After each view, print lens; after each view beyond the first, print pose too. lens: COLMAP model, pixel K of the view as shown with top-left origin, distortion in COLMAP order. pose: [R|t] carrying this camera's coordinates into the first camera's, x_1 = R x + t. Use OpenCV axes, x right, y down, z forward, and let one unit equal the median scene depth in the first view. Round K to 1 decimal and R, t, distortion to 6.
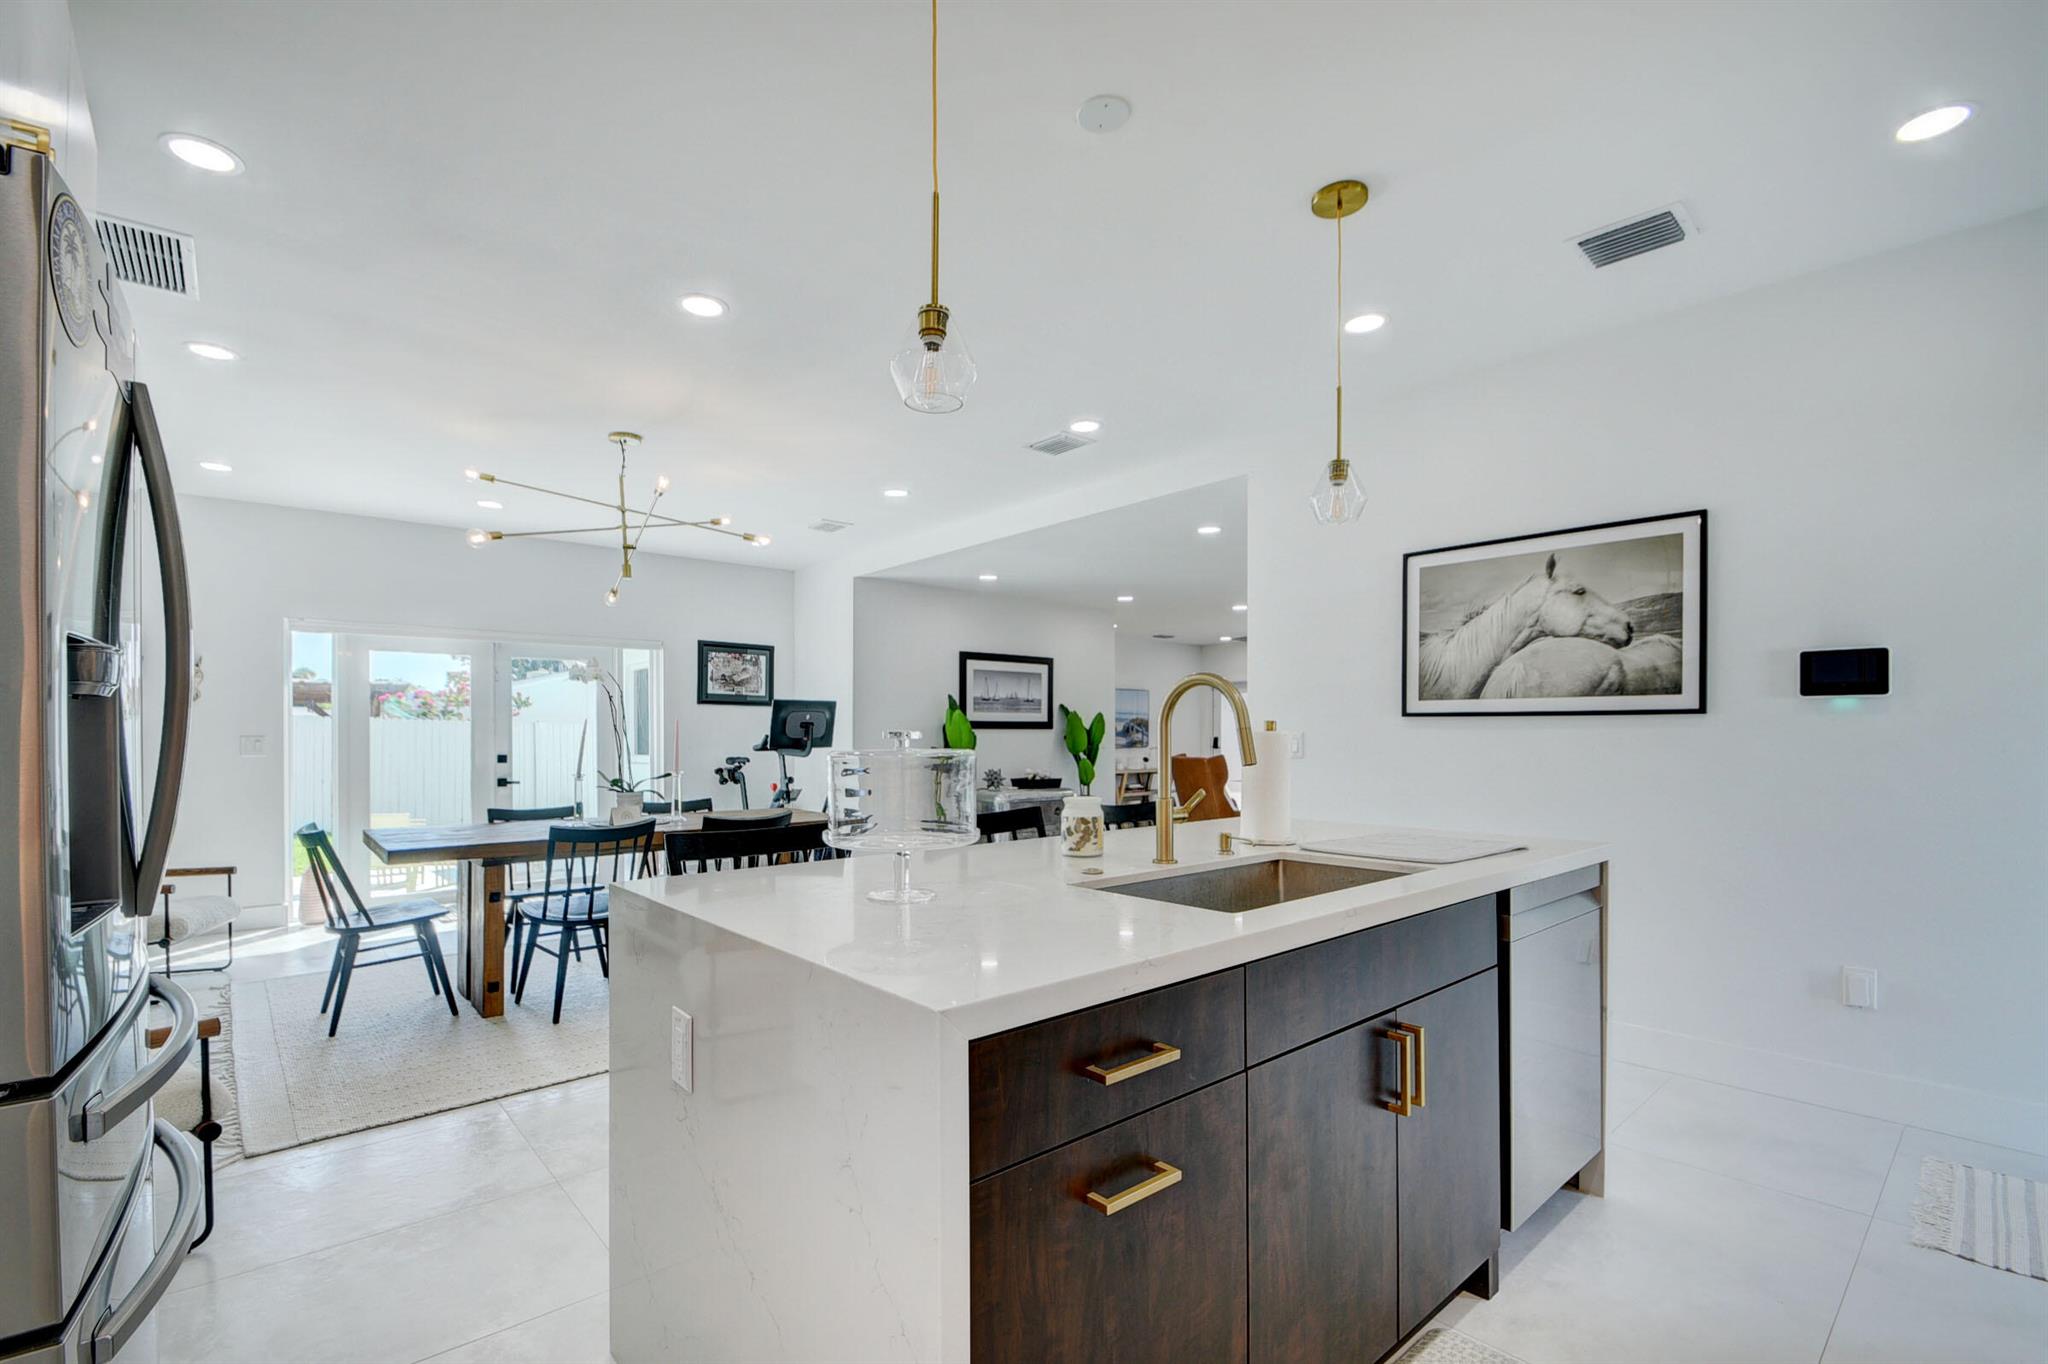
lens RADIAL K [[910.7, 0, 1014.8], [0, 910.7, 725.0], [0, 0, 1]] dist [-0.001864, -0.000374]
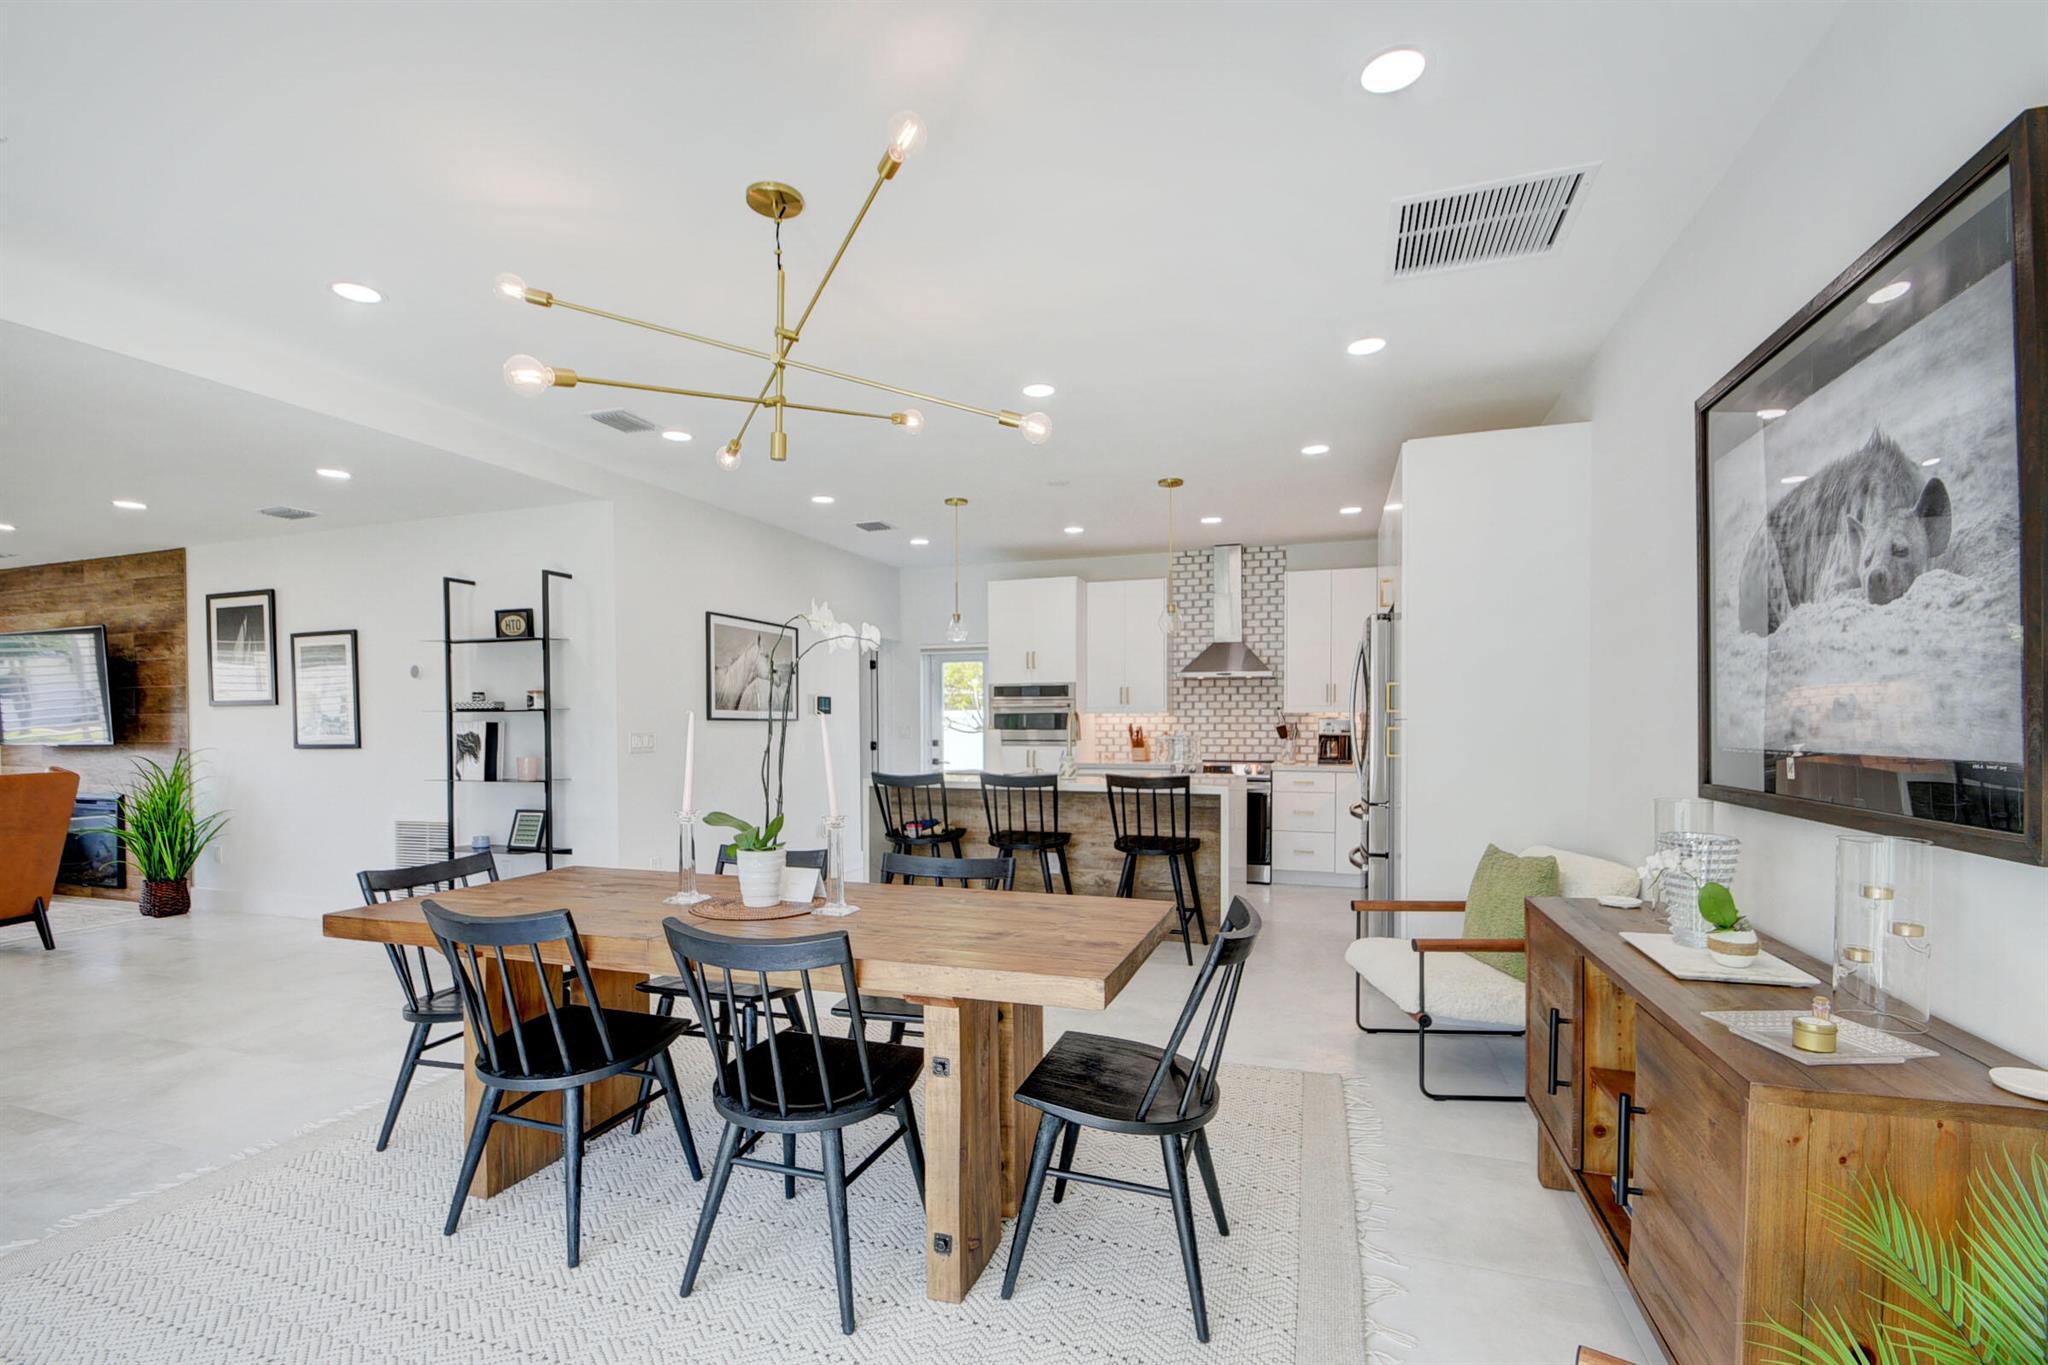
lens RADIAL K [[884.7, 0, 1012.3], [0, 884.7, 736.6], [0, 0, 1]] dist [-0.023830, 0.000396]
pose [[-0.505551, -0.010104, 0.862737, -1.195368], [-0.002637, 0.999945, 0.010165, 0.001943], [-0.862793, 0.002864, -0.505550, 1.448011]]
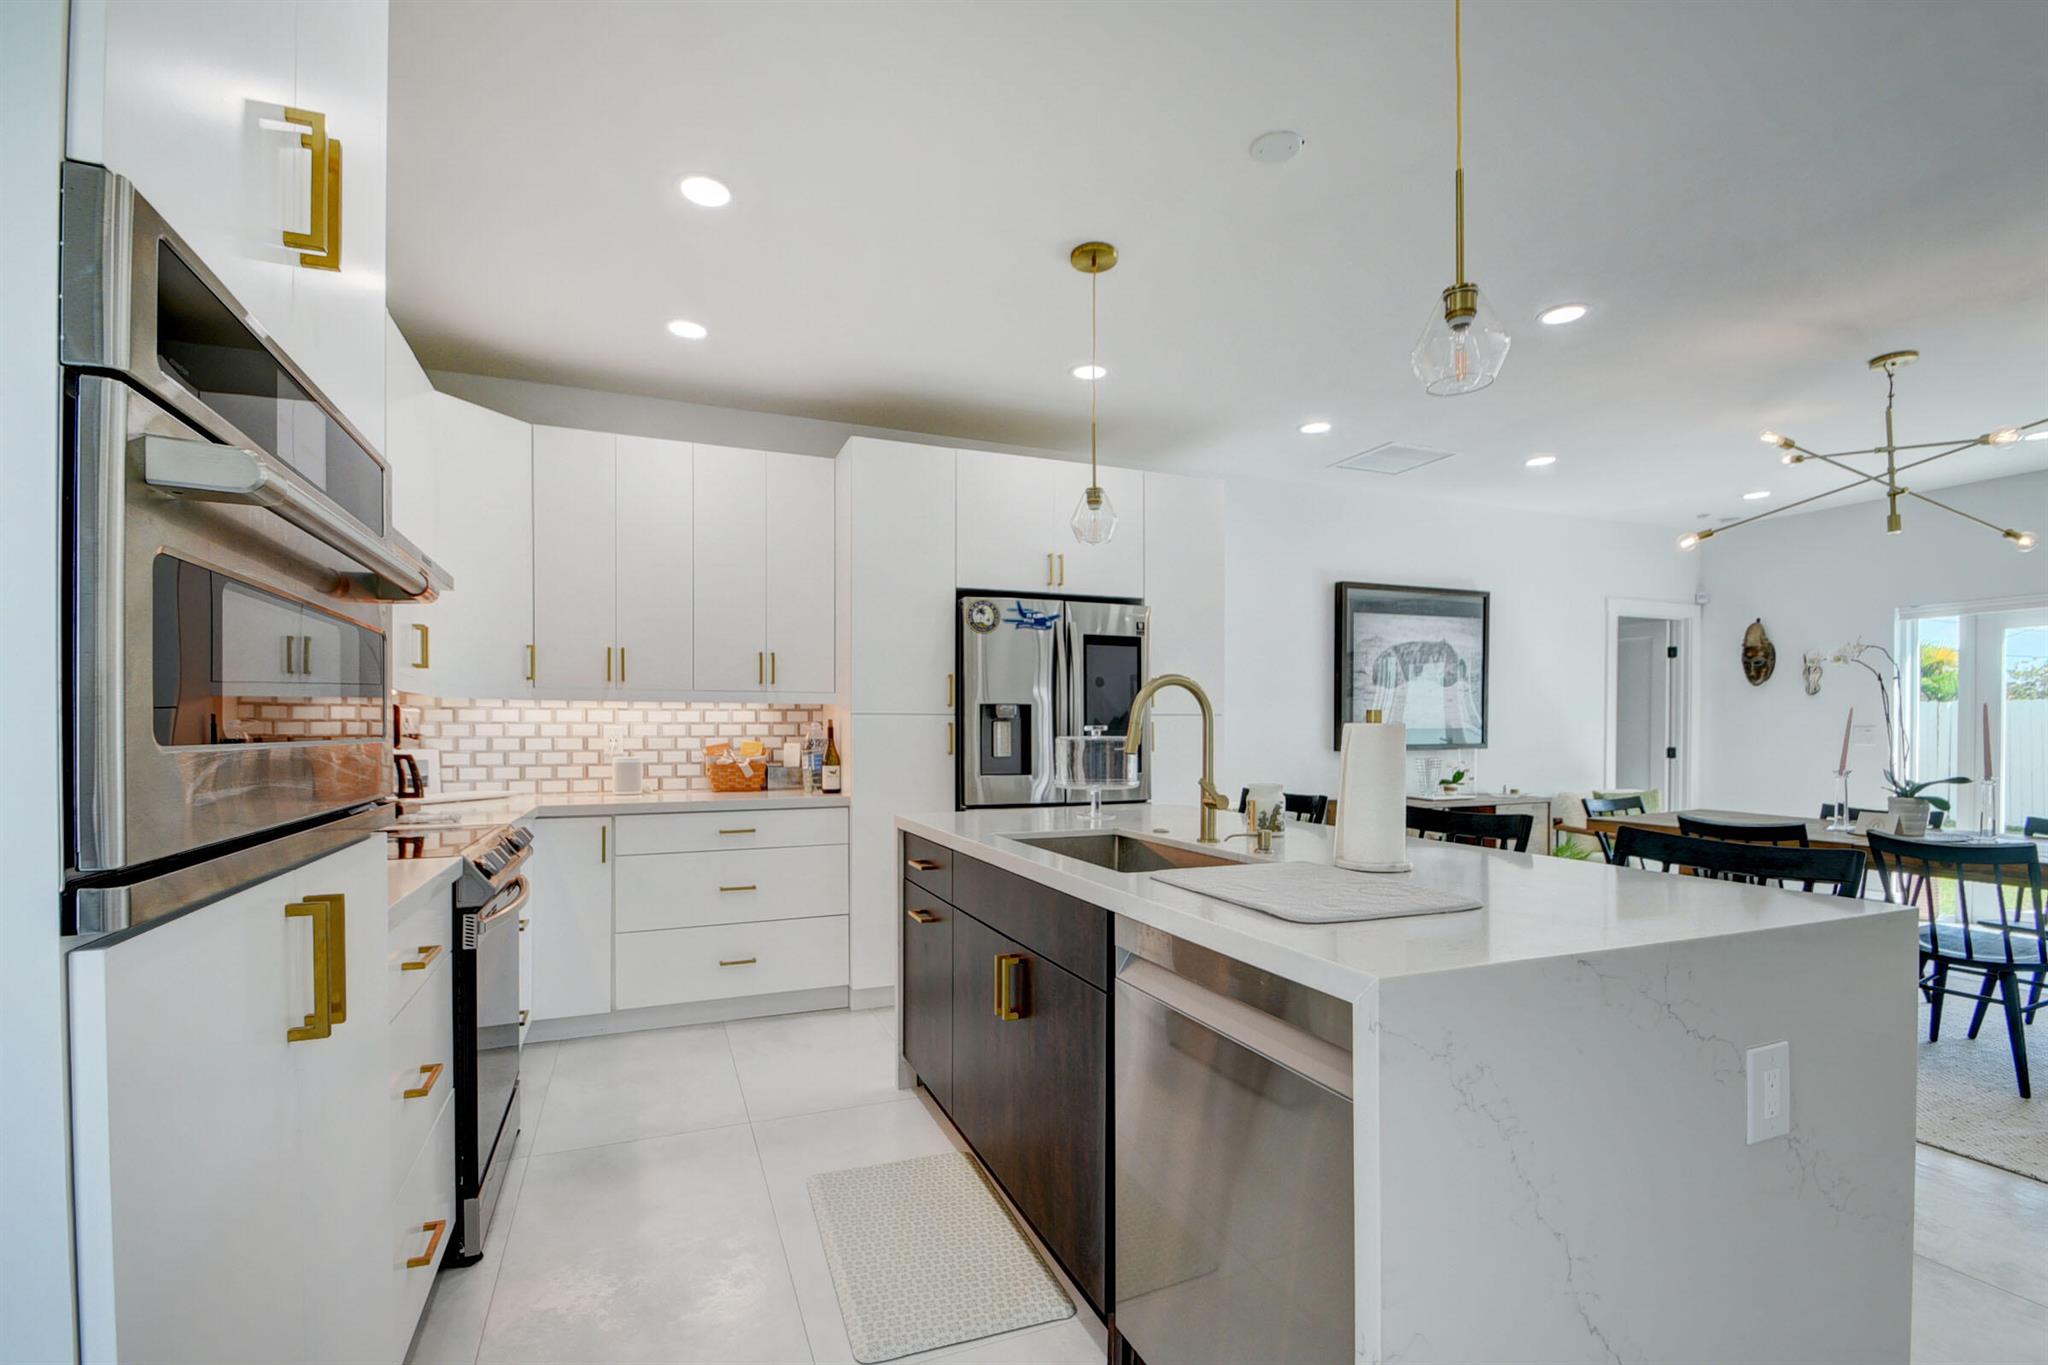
lens RADIAL K [[910.7, 0, 1014.8], [0, 910.7, 725.5], [0, 0, 1]] dist [-0.001864, -0.000374]
pose [[-0.327168, 0.002384, -0.944963, 0.741067], [0.011745, 0.999930, -0.001544, 0.004081], [0.944893, -0.011604, -0.327173, 0.650004]]
